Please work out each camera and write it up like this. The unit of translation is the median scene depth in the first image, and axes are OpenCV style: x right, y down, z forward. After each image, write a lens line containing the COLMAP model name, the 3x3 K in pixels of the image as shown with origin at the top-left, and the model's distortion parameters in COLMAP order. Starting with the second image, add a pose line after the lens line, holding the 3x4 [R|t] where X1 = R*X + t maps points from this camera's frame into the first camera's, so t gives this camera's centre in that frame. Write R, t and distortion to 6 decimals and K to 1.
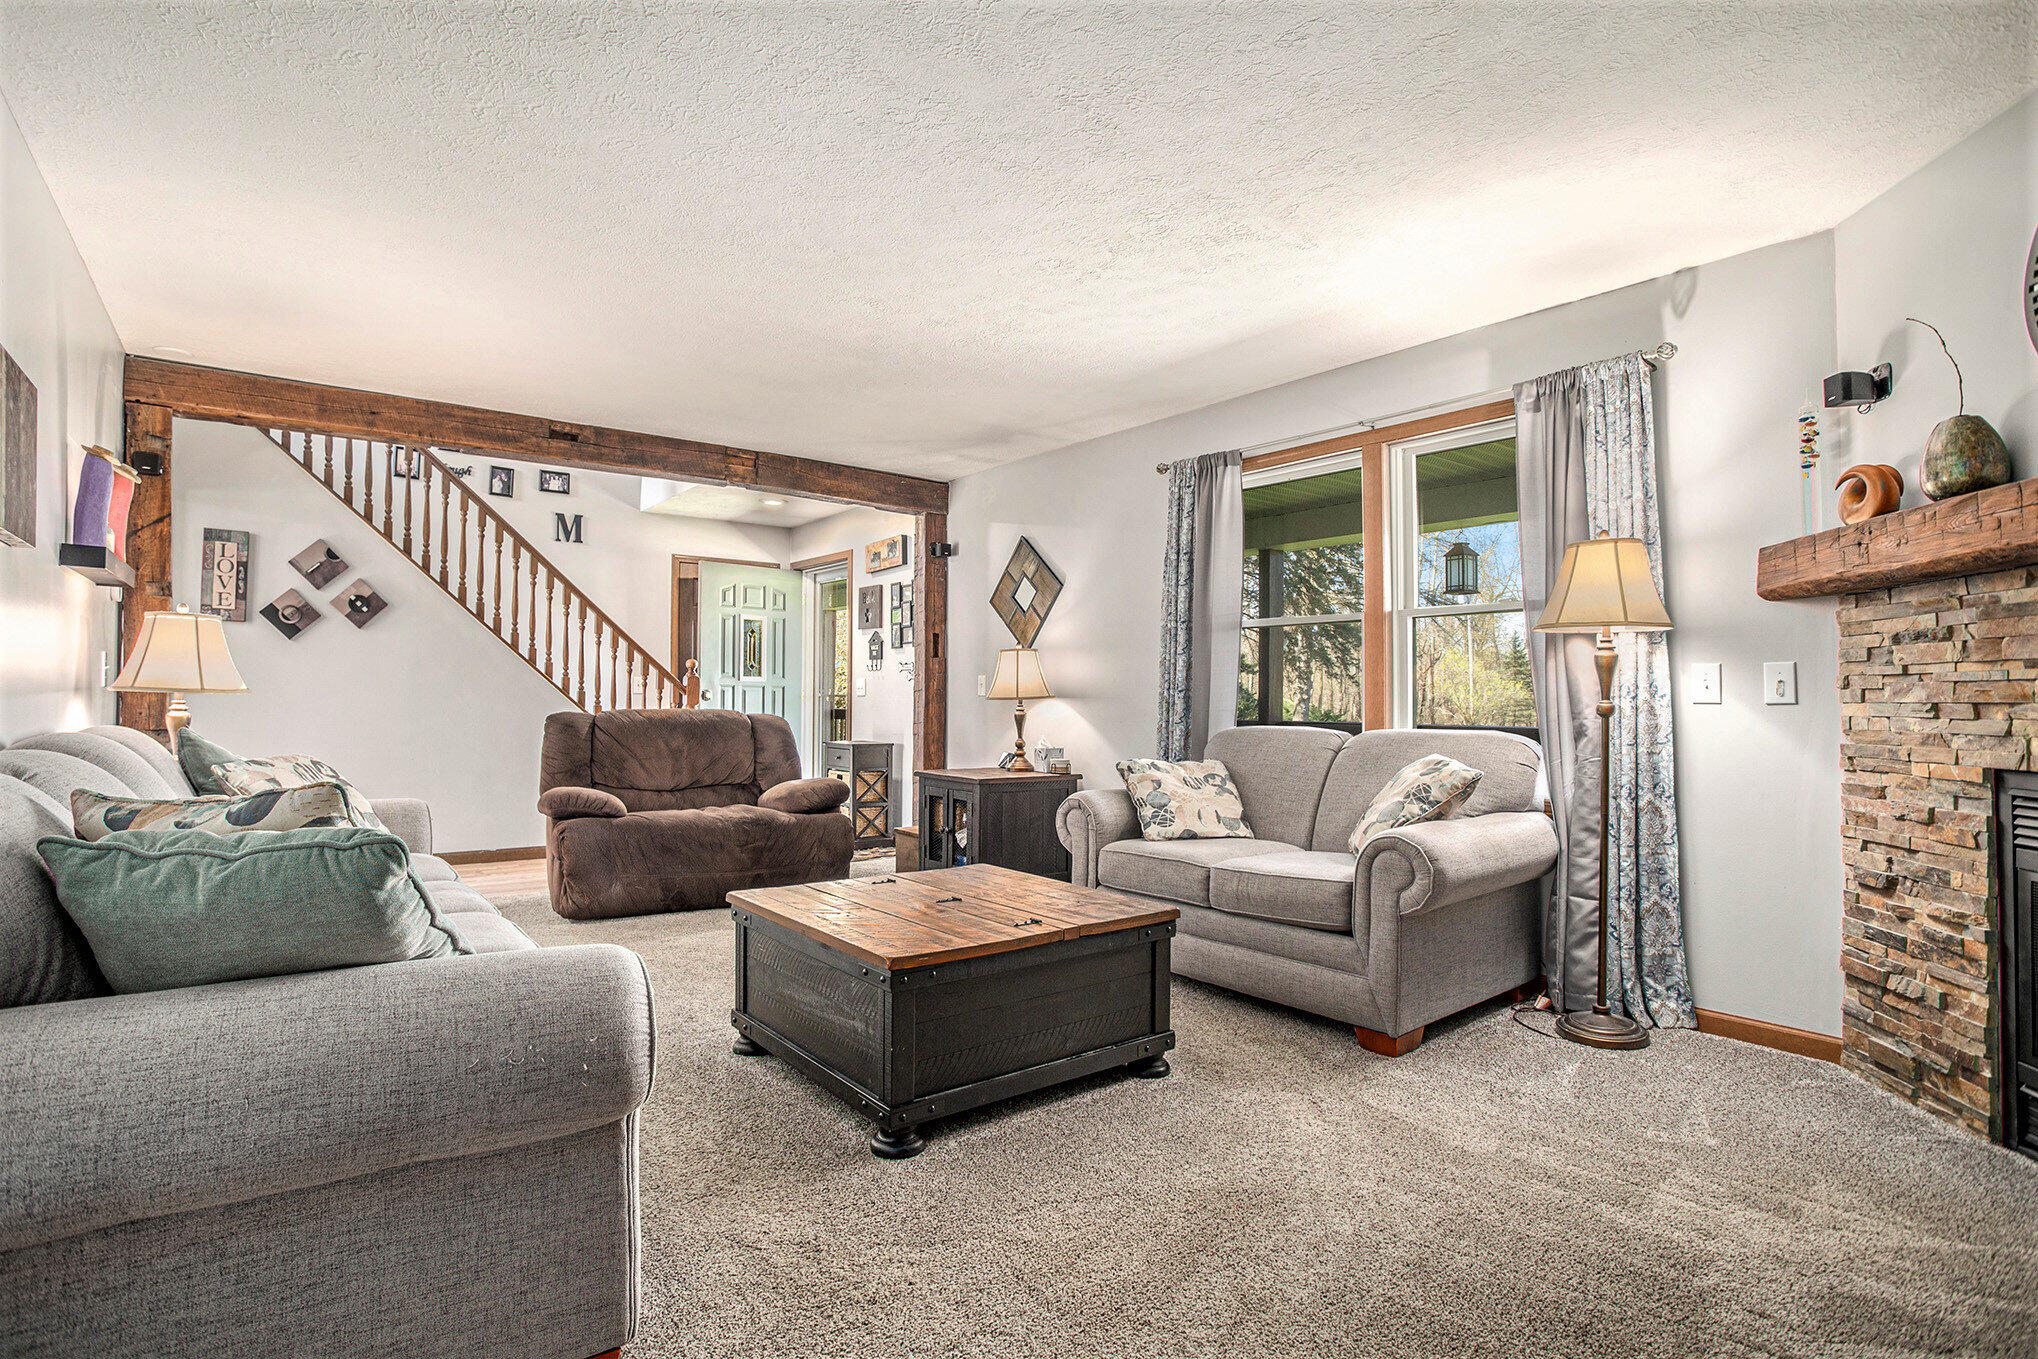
lens RADIAL K [[1009.9, 0, 1019.0], [0, 1009.9, 679.5], [0, 0, 1]] dist [-0.013700, -0.000061]
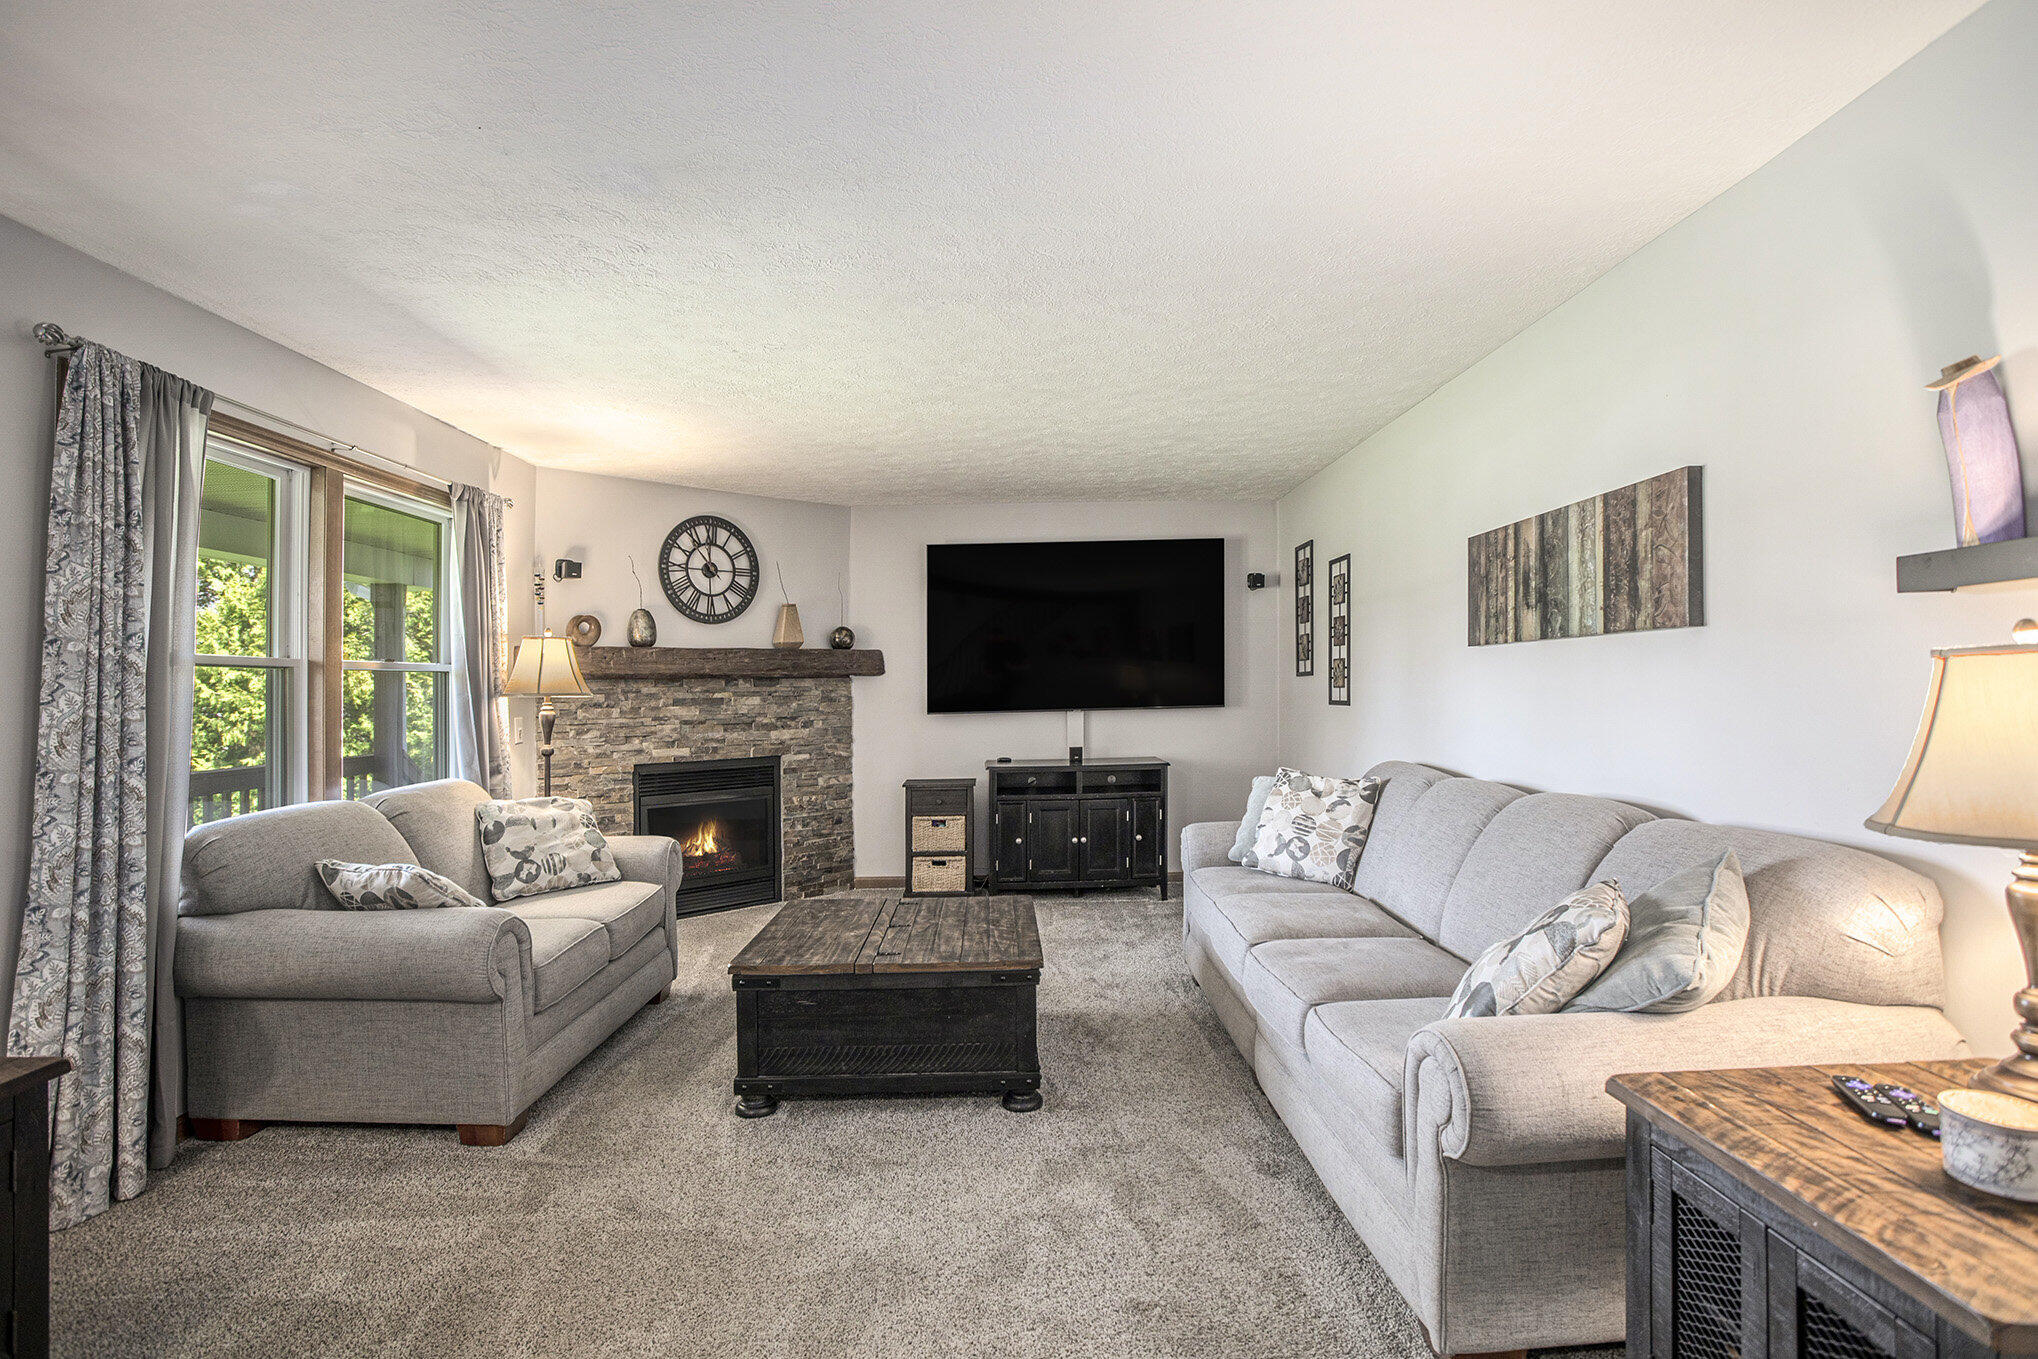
lens RADIAL K [[1013.6, 0, 1019.0], [0, 1013.6, 679.5], [0, 0, 1]] dist [-0.089910, 0.064703]
pose [[-0.800023, 0.015909, 0.599758, -0.983920], [0.006709, 0.999823, -0.017572, -0.052886], [-0.599932, -0.010035, -0.799988, 2.059774]]
